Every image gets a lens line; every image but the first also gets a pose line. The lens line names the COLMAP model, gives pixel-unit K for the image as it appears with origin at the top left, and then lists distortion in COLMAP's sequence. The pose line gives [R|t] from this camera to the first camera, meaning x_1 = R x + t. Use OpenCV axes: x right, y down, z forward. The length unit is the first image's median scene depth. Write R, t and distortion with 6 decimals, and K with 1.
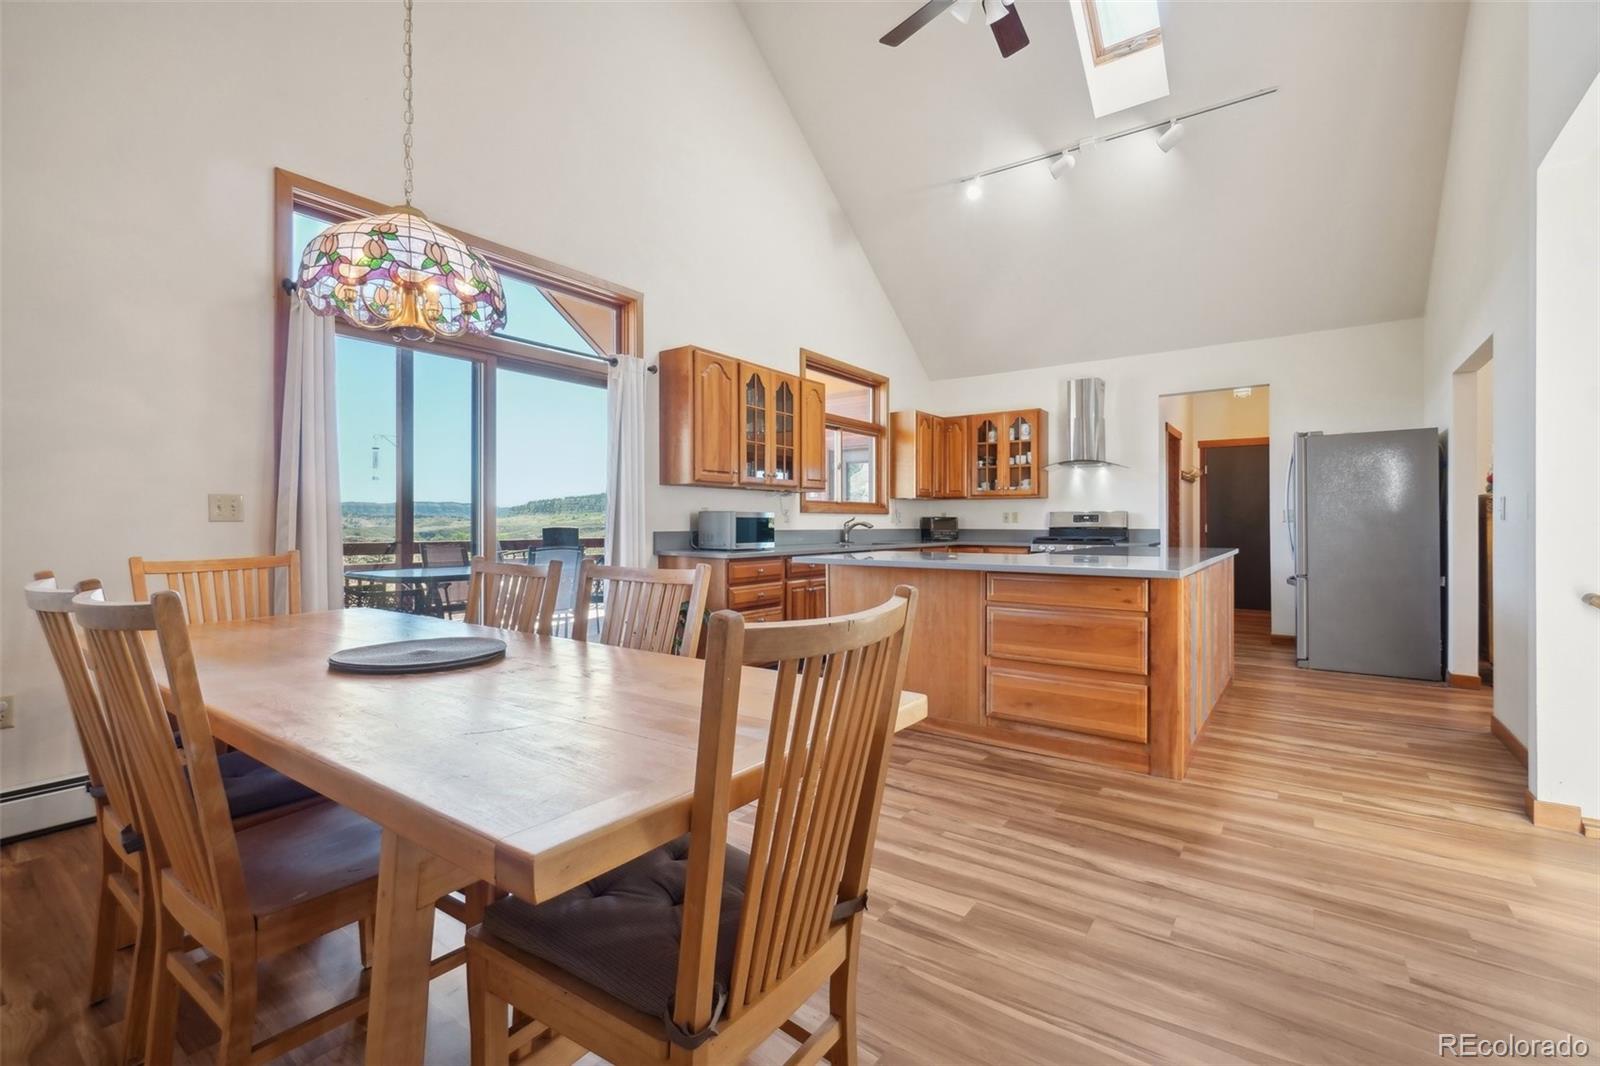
lens RADIAL K [[702.1, 0, 791.4], [0, 702.1, 527.3], [0, 0, 1]] dist [-0.004963, 0.001347]
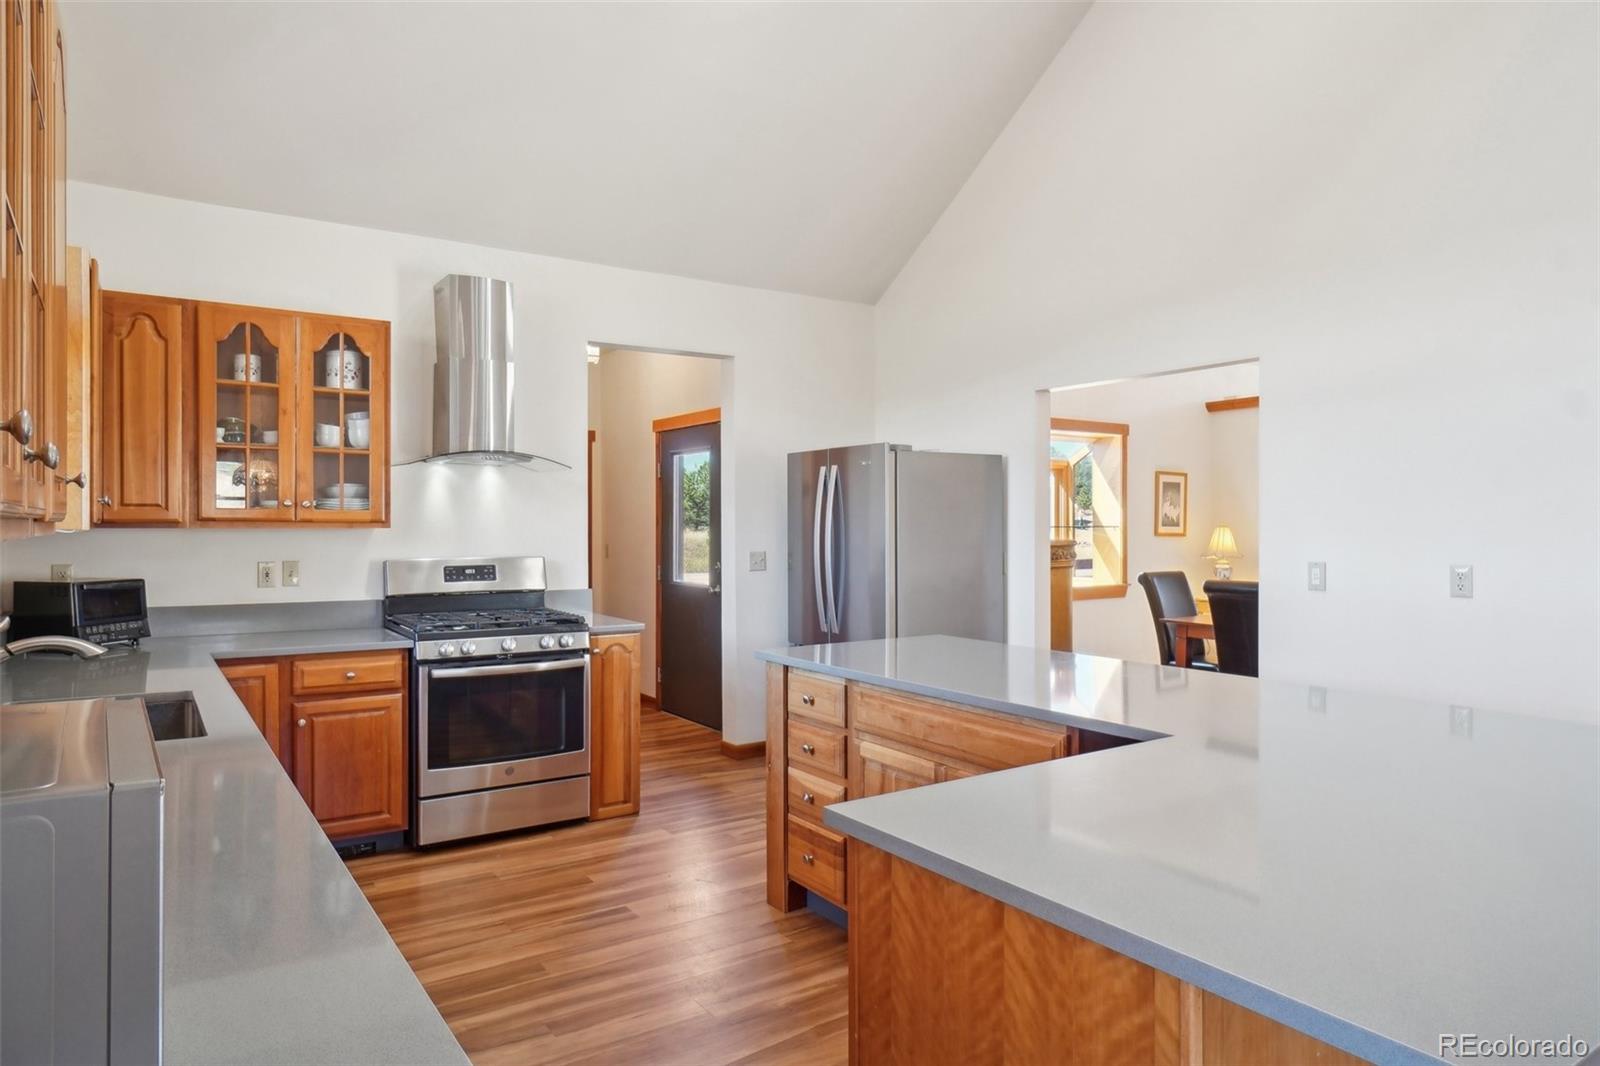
lens RADIAL K [[998.4, 0, 797.8], [0, 998.4, 521.6], [0, 0, 1]] dist [-0.001492, 0.001135]
pose [[0.333692, 0.003330, 0.942676, -0.145043], [0.004343, 0.999978, -0.005069, -0.044171], [-0.942672, 0.005786, 0.333670, 0.586341]]
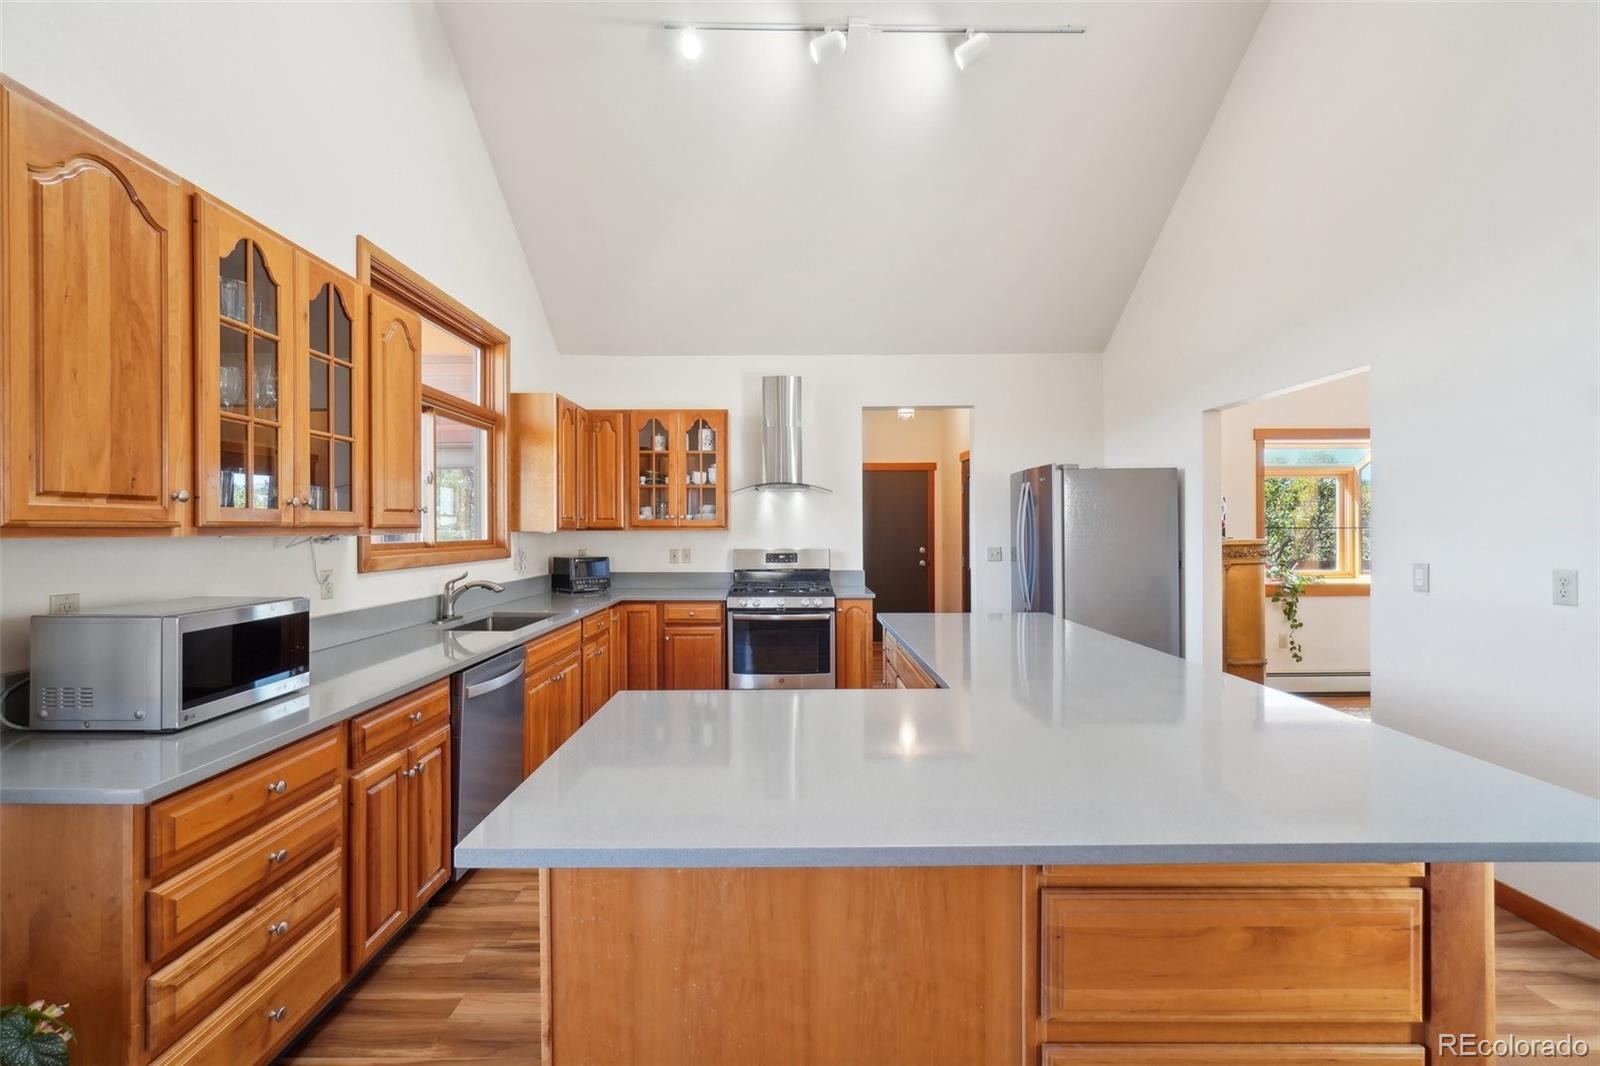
lens RADIAL K [[702.1, 0, 790.2], [0, 702.1, 526.8], [0, 0, 1]] dist [-0.004963, 0.001347]
pose [[0.806226, -0.001199, 0.591606, -0.029264], [0.006560, 0.999955, -0.006914, -0.042617], [-0.591571, 0.009456, 0.806197, 0.385829]]
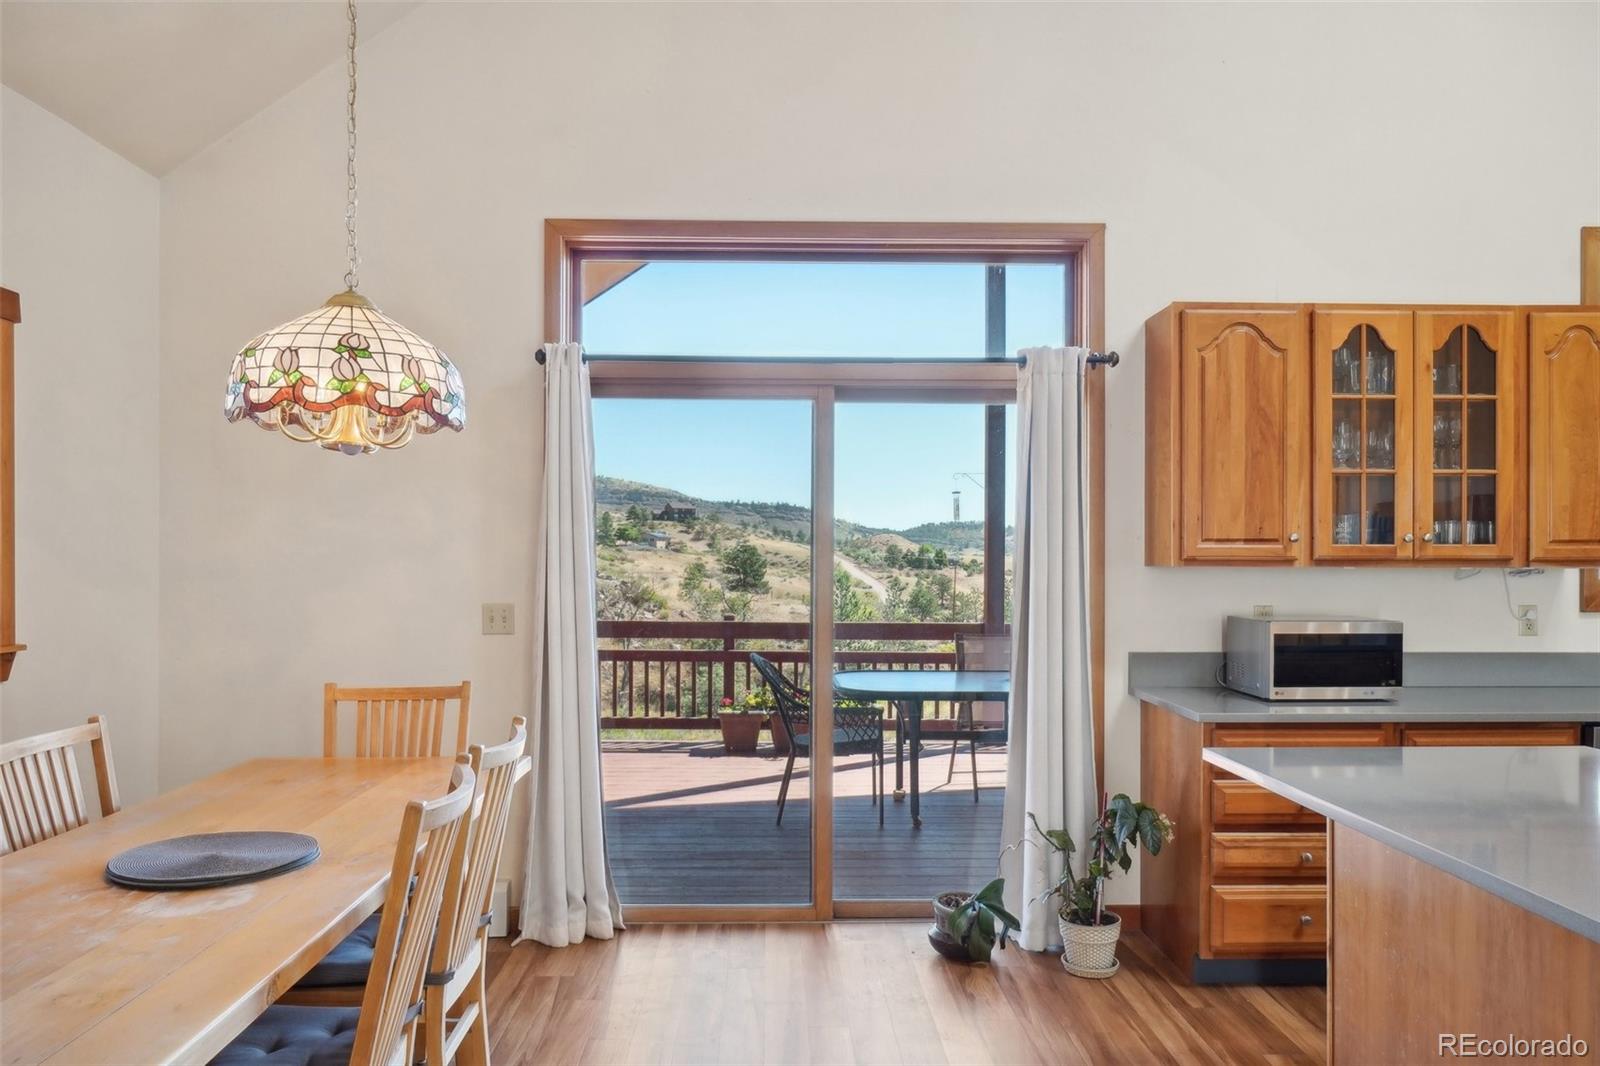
lens RADIAL K [[1117.6, 0, 796.6], [0, 1117.6, 561.9], [0, 0, 1]] dist [-0.005664, 0.003136]
pose [[0.610934, 0.003122, -0.791675, 0.232287], [-0.005681, 0.999984, -0.000441, -0.043226], [0.791661, 0.004767, 0.610942, 0.182088]]
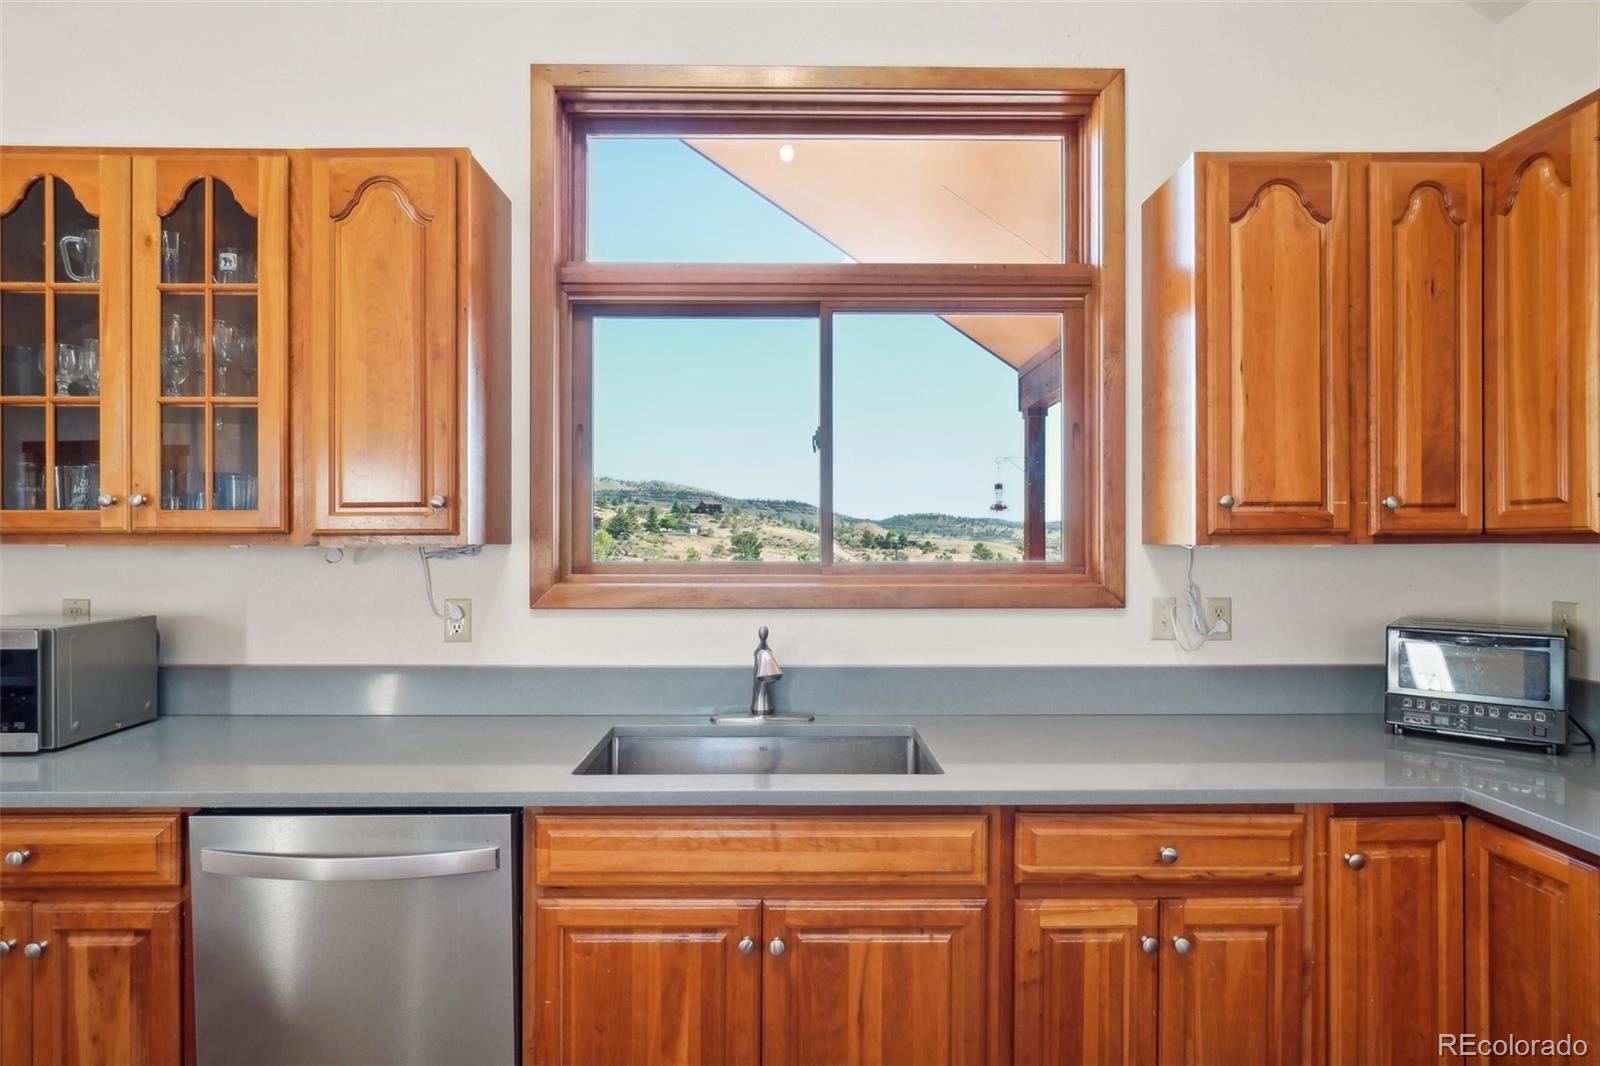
lens RADIAL K [[817.8, 0, 794.0], [0, 817.8, 539.6], [0, 0, 1]] dist [-0.005251, -0.000699]
pose [[0.604238, -0.001487, -0.796802, 0.324696], [-0.004410, 0.999977, -0.005211, -0.043800], [0.796791, 0.006663, 0.604218, 0.784404]]
